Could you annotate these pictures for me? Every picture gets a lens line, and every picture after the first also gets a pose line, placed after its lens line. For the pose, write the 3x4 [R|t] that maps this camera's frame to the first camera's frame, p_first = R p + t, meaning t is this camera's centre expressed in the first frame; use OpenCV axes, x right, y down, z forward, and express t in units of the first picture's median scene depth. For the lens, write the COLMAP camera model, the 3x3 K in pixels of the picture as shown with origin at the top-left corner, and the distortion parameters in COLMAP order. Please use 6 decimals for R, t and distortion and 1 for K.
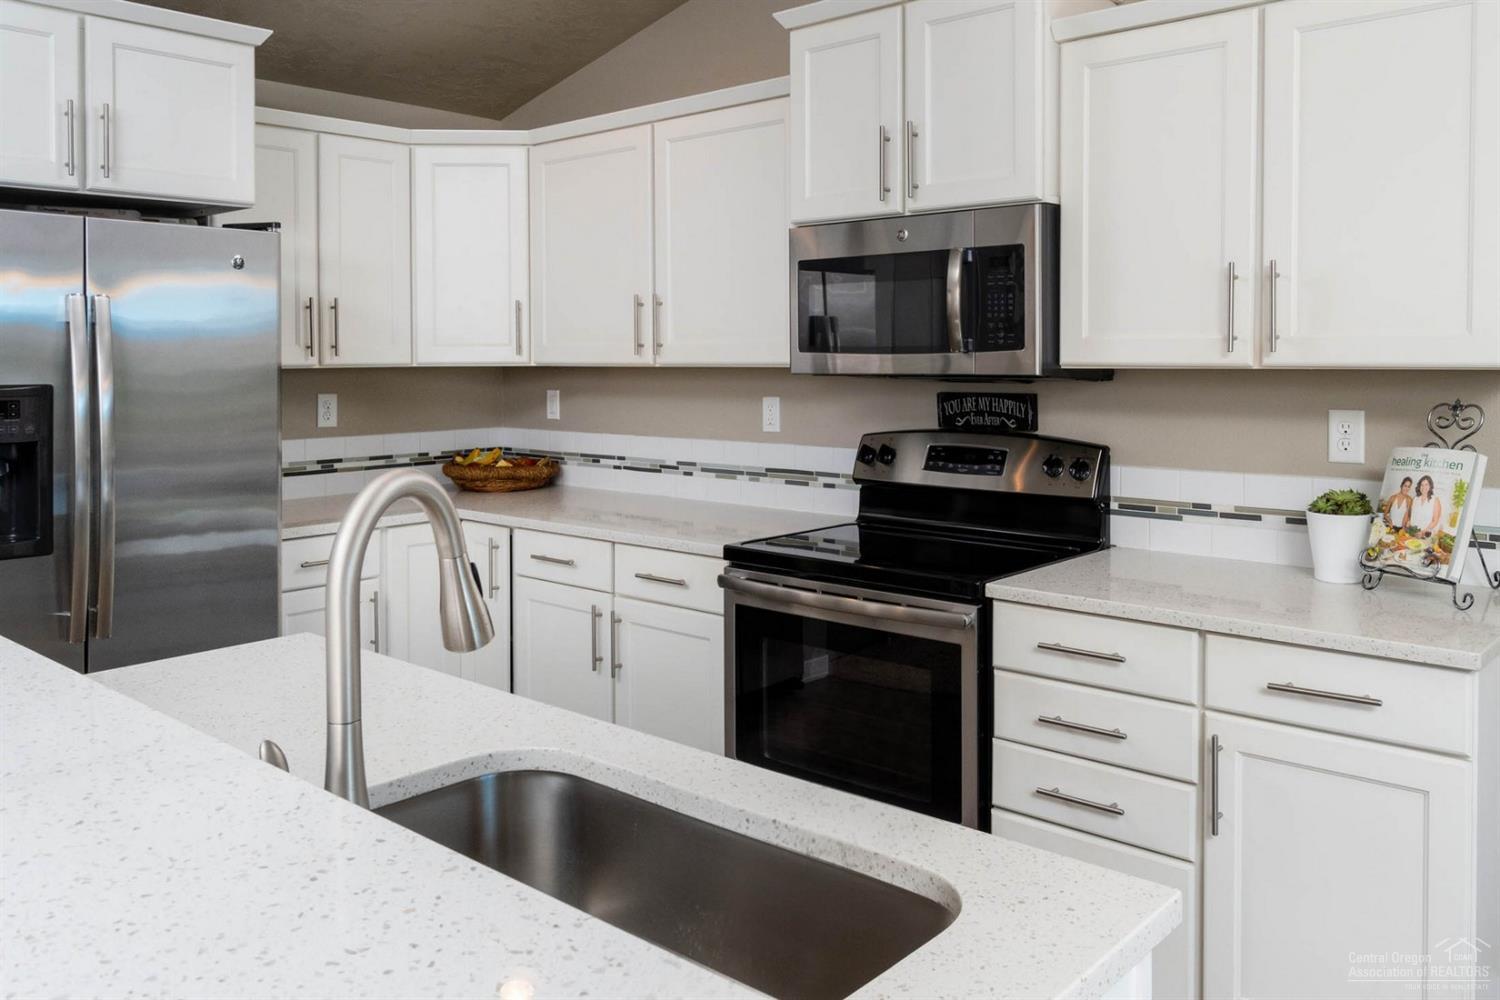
lens RADIAL K [[1175.8, 0, 750.0], [0, 1175.8, 500.0], [0, 0, 1]] dist [-0.001525, 0.003548]
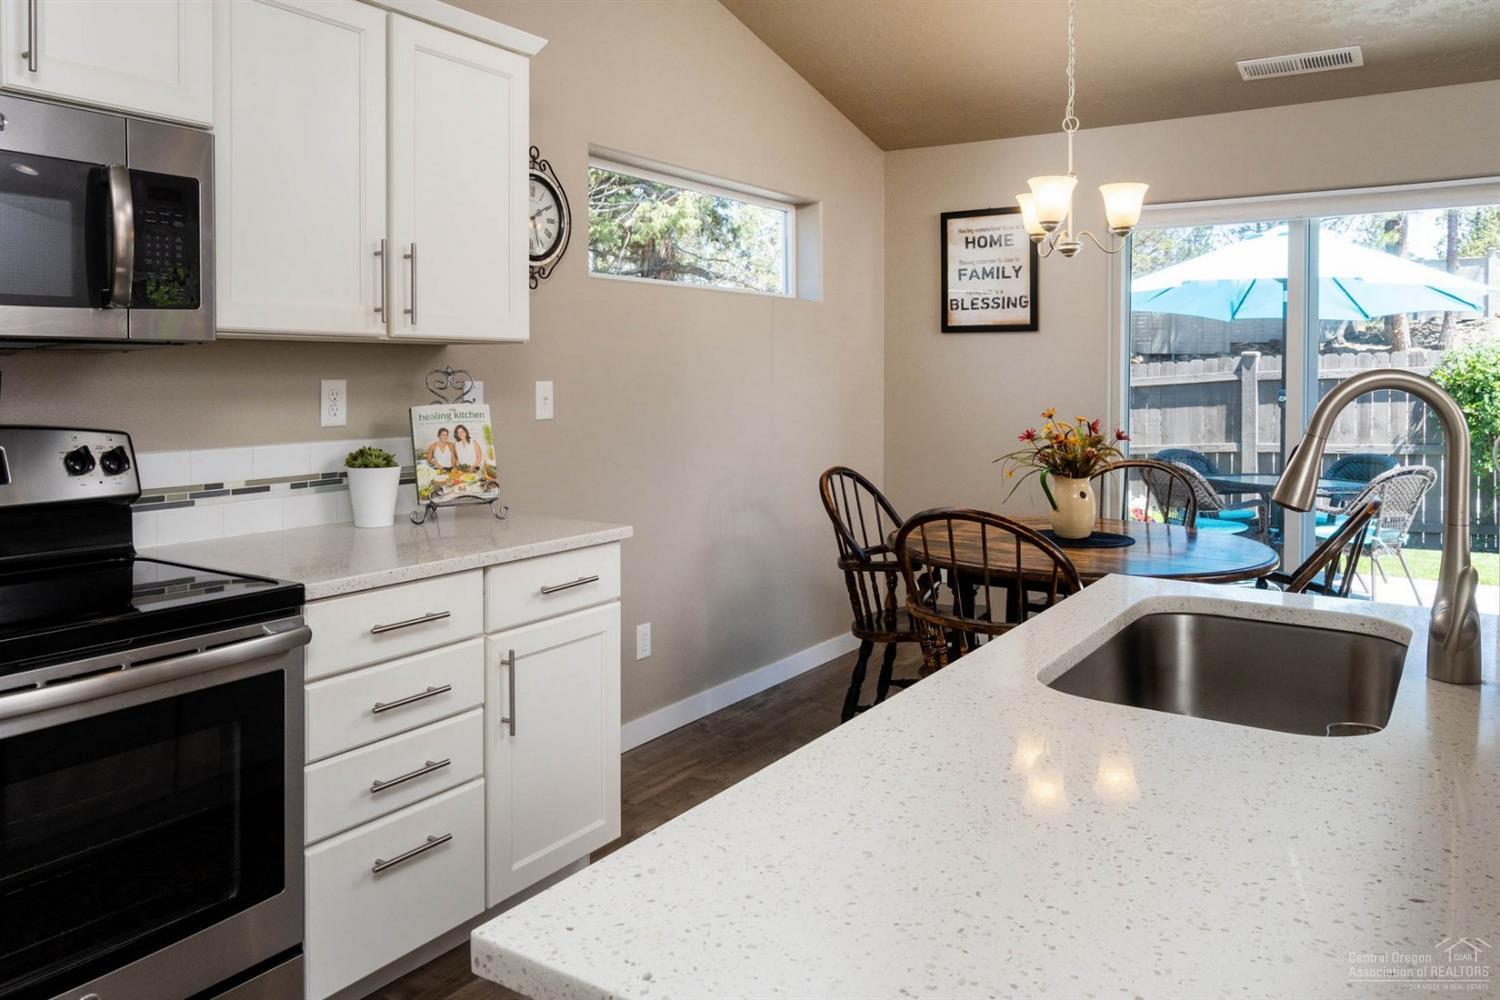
lens RADIAL K [[1116.3, 0, 750.0], [0, 1116.3, 500.0], [0, 0, 1]] dist [0.002920, 0.000487]
pose [[-0.154732, -0.110977, 0.981704, -0.629755], [0.116344, 0.984710, 0.129654, -0.055876], [-0.981082, 0.134277, -0.139455, 0.783623]]
